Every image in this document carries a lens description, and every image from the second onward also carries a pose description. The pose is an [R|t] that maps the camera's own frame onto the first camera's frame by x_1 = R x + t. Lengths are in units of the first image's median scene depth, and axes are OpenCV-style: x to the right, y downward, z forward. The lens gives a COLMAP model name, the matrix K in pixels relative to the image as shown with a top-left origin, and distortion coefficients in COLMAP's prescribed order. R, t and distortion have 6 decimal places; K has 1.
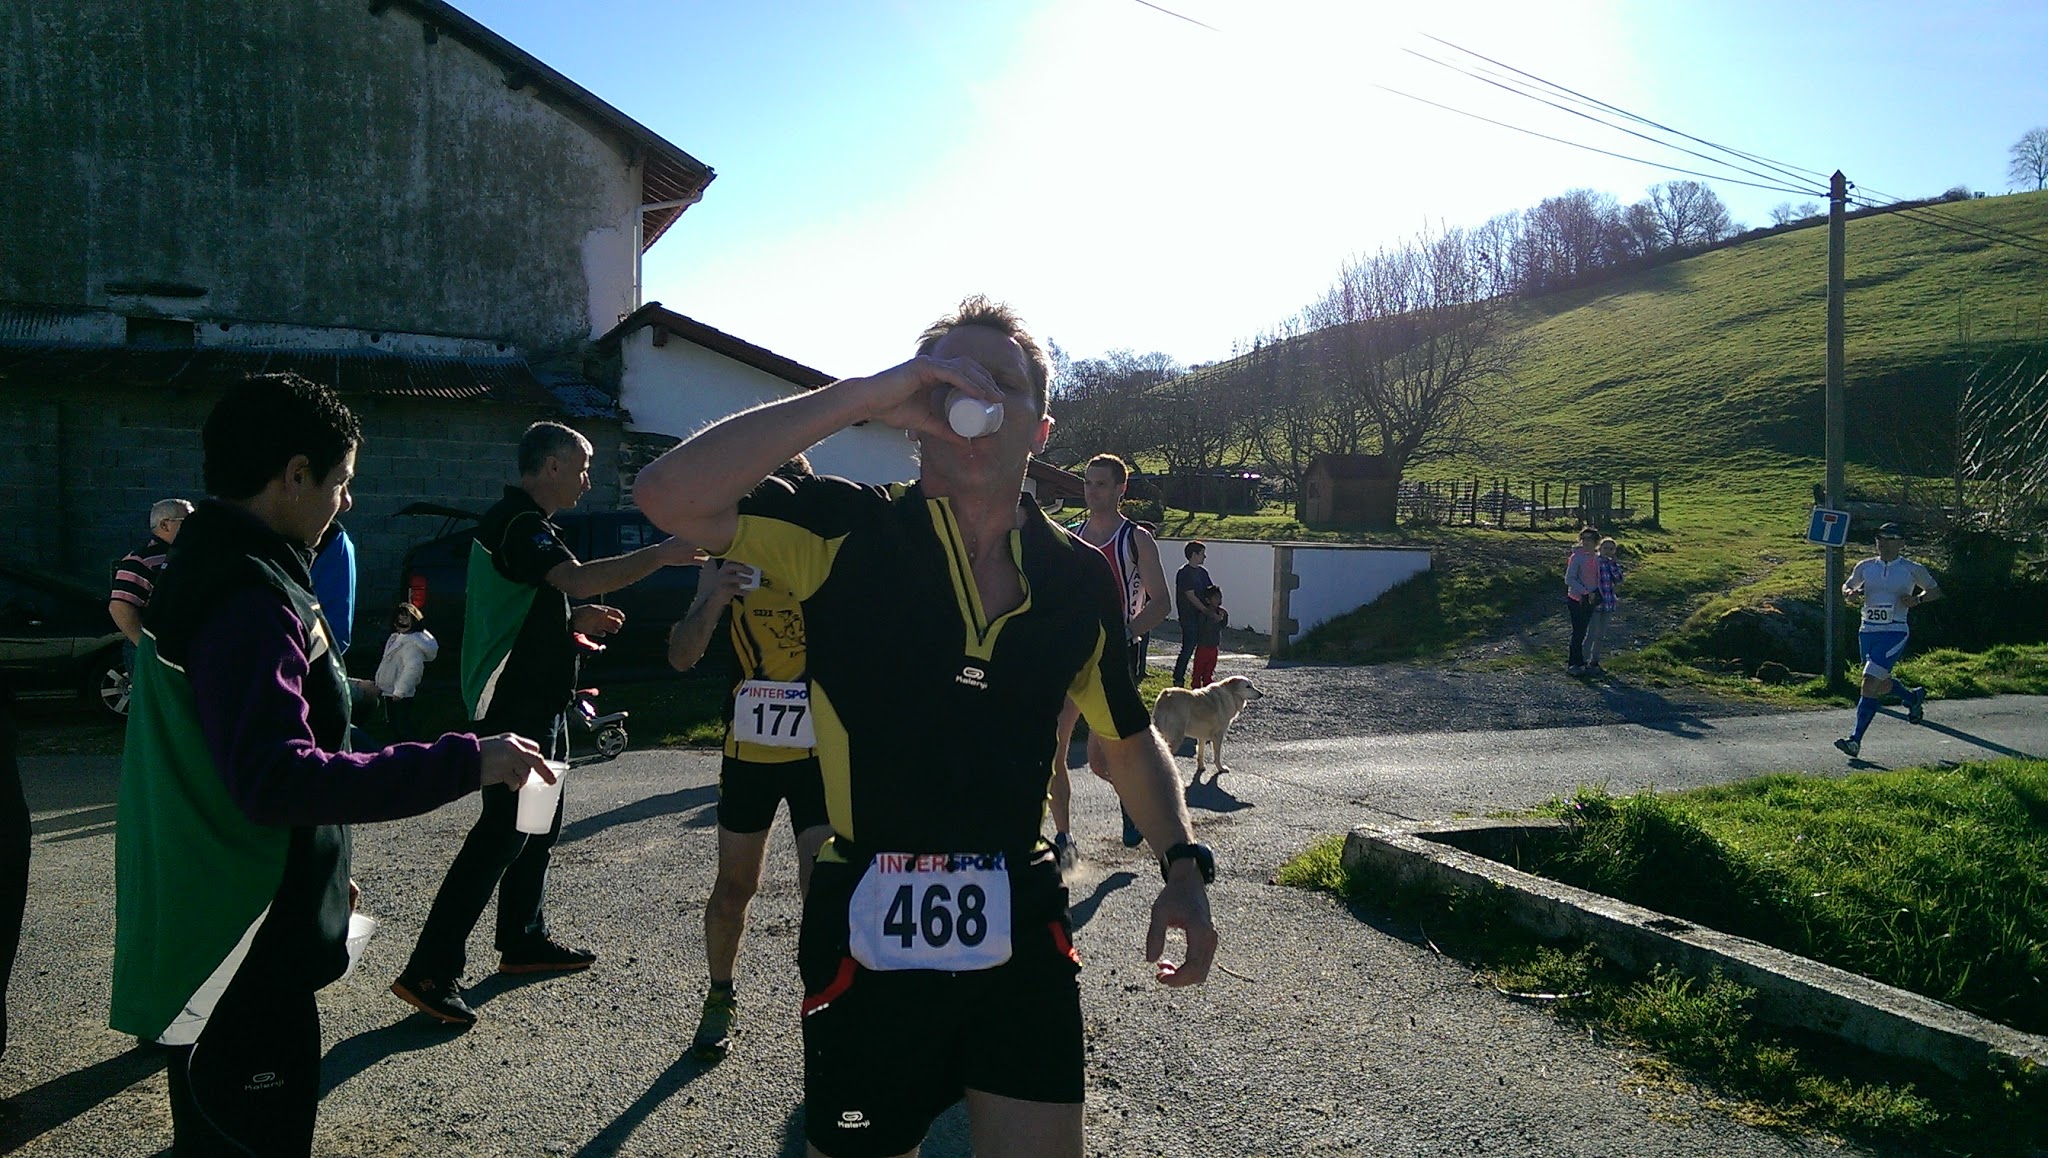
lens RADIAL K [[1448.2, 0, 1013.2], [0, 1448.2, 604.3], [0, 0, 1]] dist [0.100350, -0.133466]
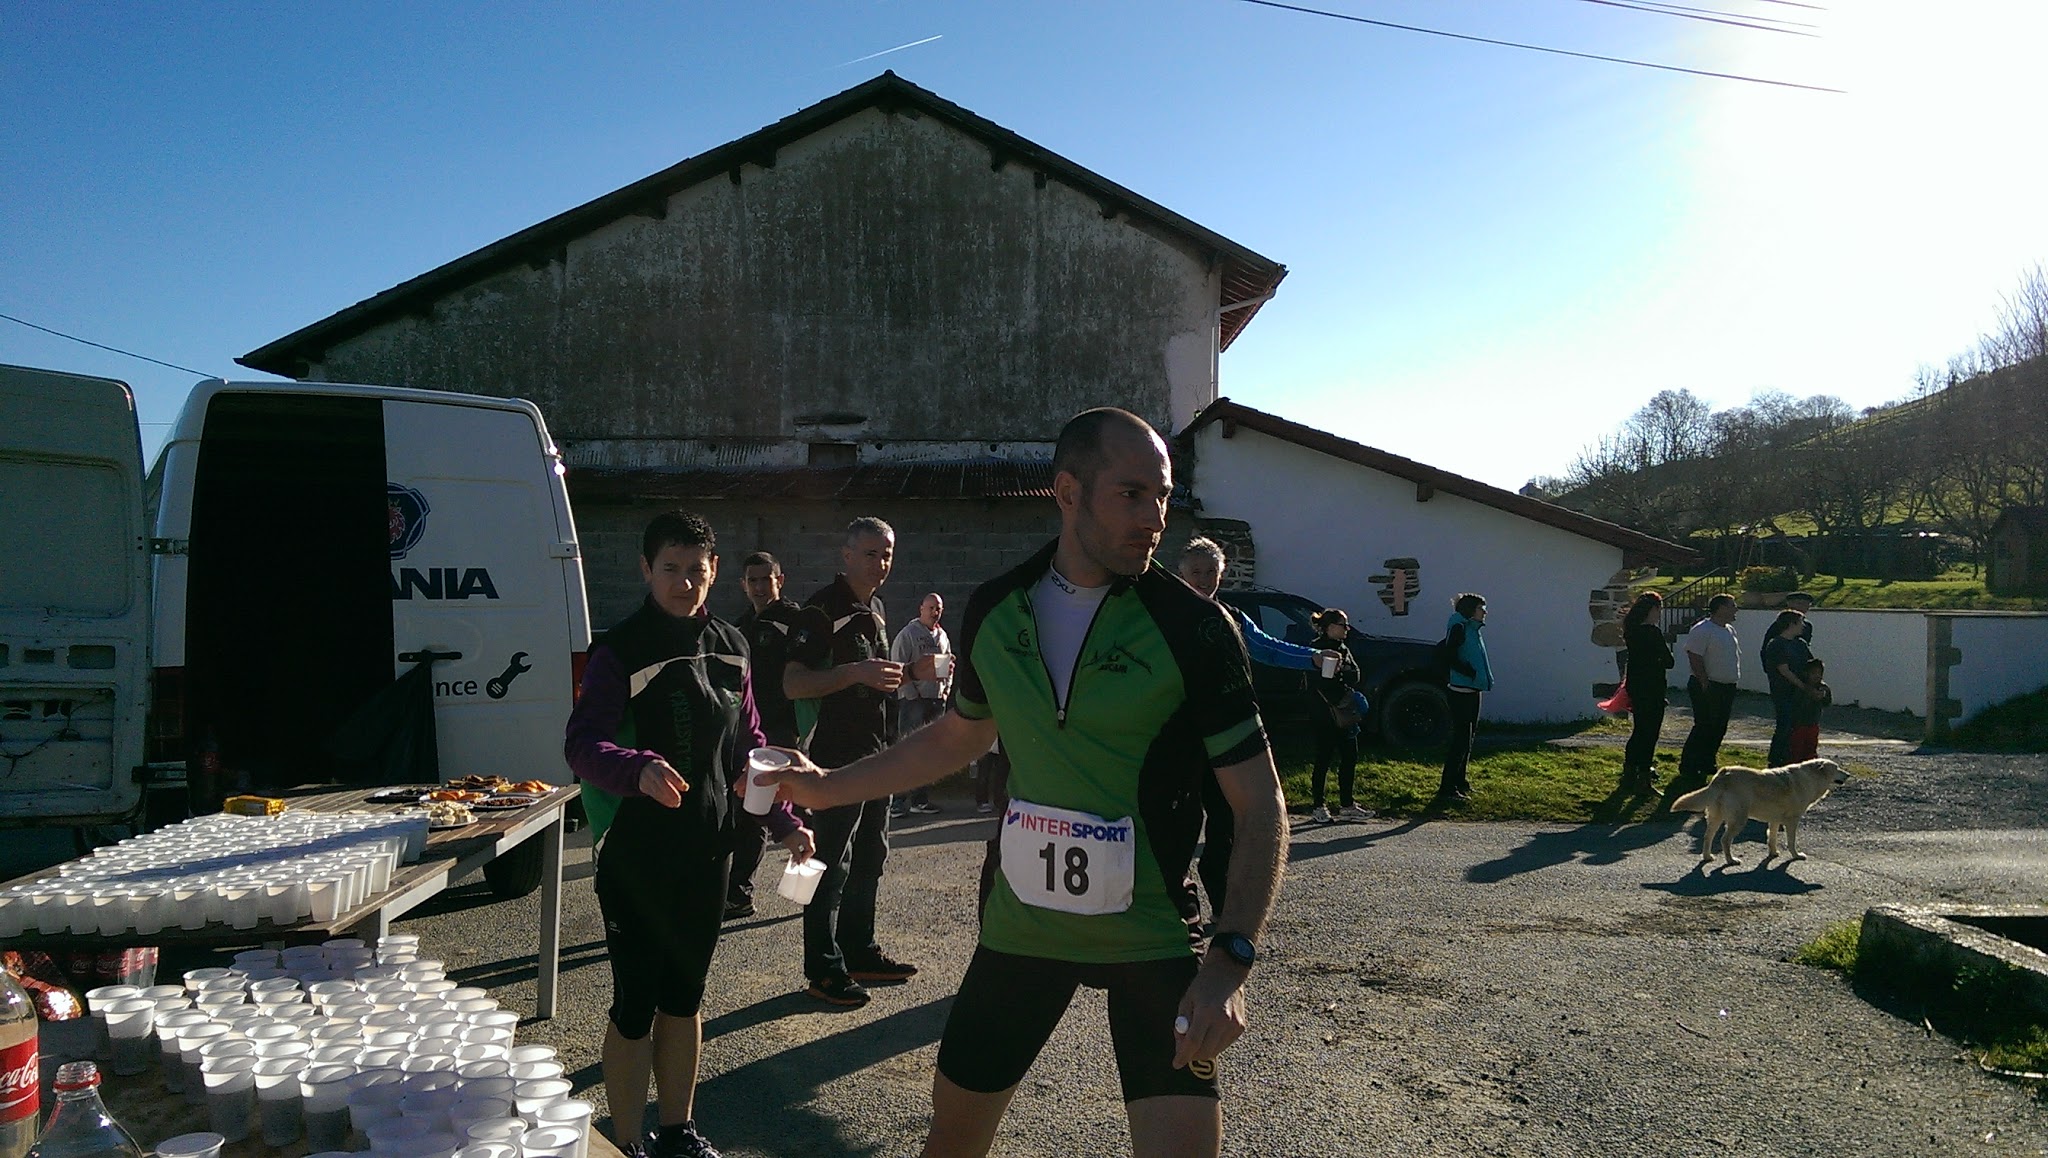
lens RADIAL K [[1527.7, 0, 1024.0], [0, 1527.7, 579.0], [0, 0, 1]] dist [0.112558, -0.164341]
pose [[0.916401, -0.025836, -0.399427, 0.063554], [-0.002703, 0.997493, -0.070720, 0.006221], [0.400252, 0.065888, 0.914033, -0.077429]]
